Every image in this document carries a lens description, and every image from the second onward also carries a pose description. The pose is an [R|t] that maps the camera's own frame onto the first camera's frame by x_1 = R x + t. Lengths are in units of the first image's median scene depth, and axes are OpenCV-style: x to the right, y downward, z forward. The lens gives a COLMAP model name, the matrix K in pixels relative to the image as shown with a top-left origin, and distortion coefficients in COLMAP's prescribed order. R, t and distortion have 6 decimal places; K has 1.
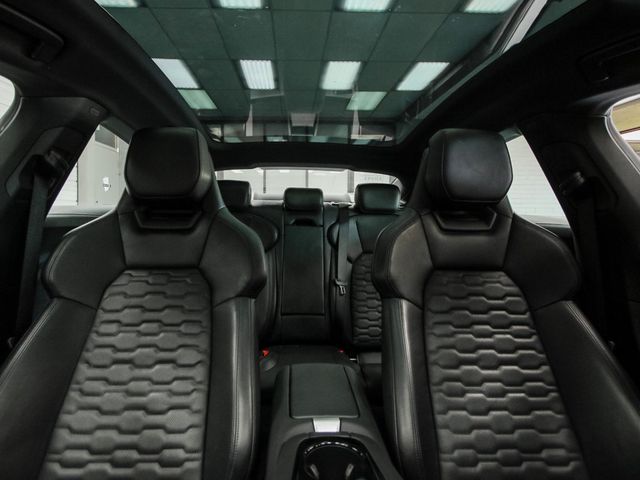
lens RADIAL K [[331.3, 0, 320.9], [0, 331.3, 234.4], [0, 0, 1]] dist [-0.016951, 0.000670]
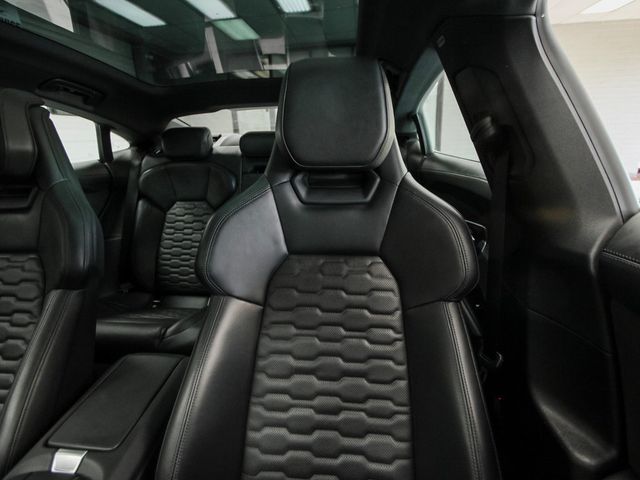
lens RADIAL K [[292.1, 0, 329.2], [0, 292.1, 235.8], [0, 0, 1]] dist [-0.014118, 0.000264]
pose [[0.990187, 0.004140, -0.139687, 0.536955], [0.031011, 0.968129, 0.248523, -0.111643], [0.136264, -0.250416, 0.958501, 0.337776]]
